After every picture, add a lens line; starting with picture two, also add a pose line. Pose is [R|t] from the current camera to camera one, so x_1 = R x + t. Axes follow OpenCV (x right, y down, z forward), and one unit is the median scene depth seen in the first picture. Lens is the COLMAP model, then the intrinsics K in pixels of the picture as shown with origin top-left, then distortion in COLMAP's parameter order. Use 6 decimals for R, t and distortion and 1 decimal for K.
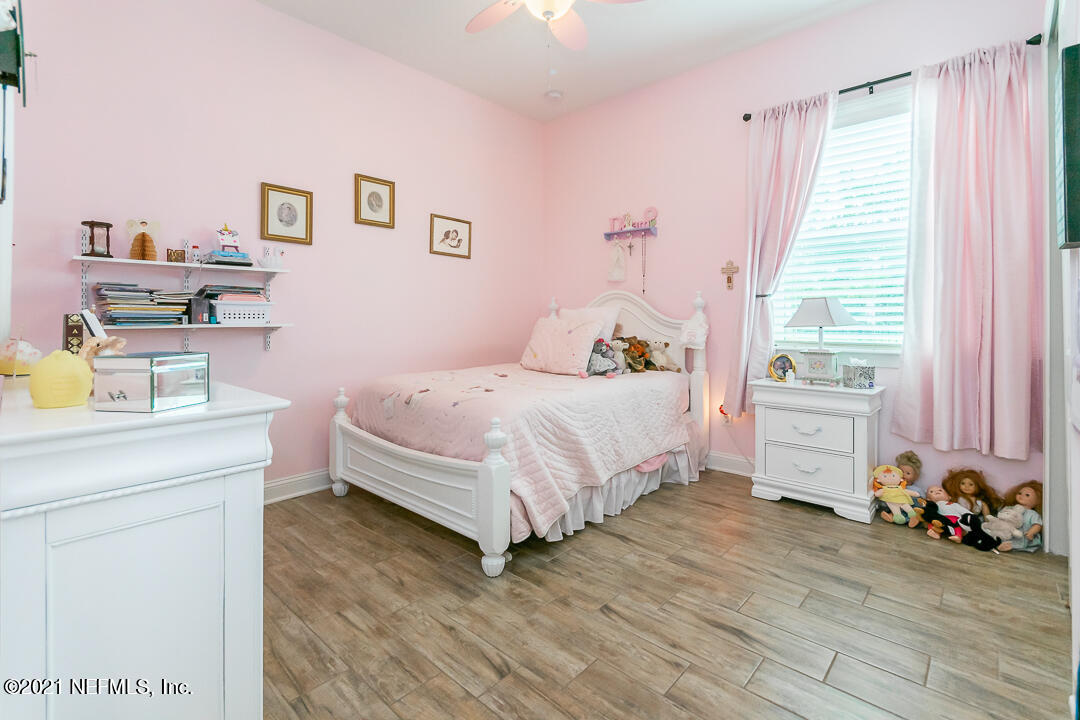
lens RADIAL K [[480.0, 0, 530.4], [0, 480.0, 320.0], [0, 0, 1]] dist [0.006724, -0.002457]
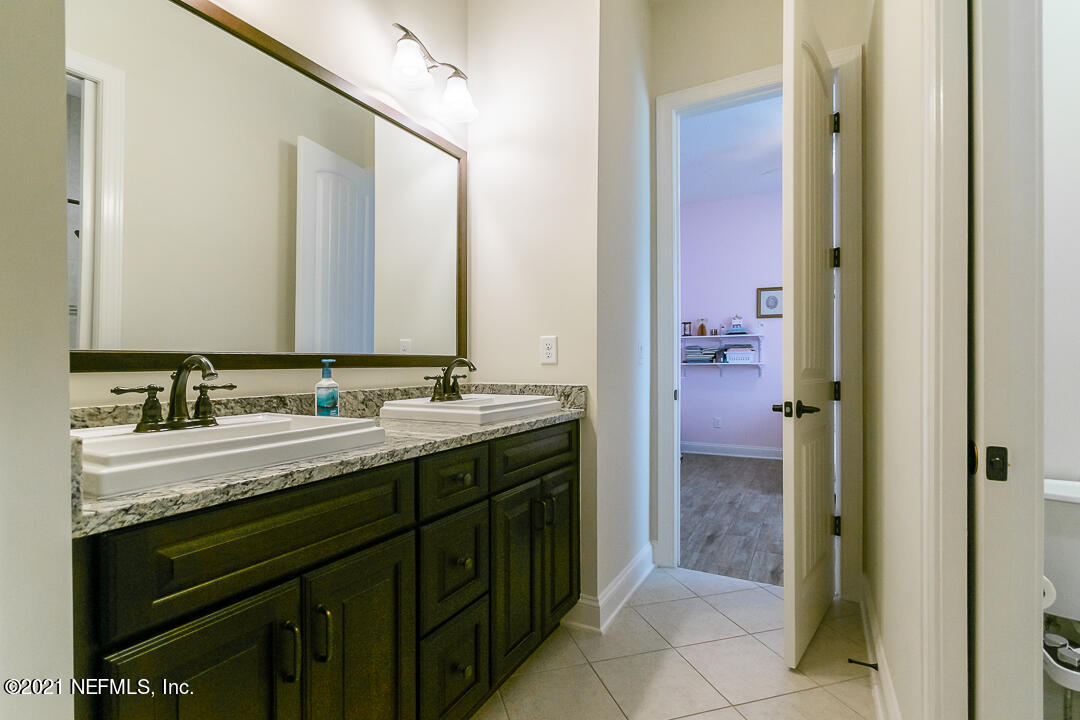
lens RADIAL K [[480.0, 0, 540.8], [0, 480.0, 361.8], [0, 0, 1]] dist [0.006724, -0.002457]
pose [[0.235119, -0.006943, -0.971942, 1.245894], [-0.007870, 0.999928, -0.009047, 0.029756], [0.971935, 0.009776, 0.235047, -0.304064]]
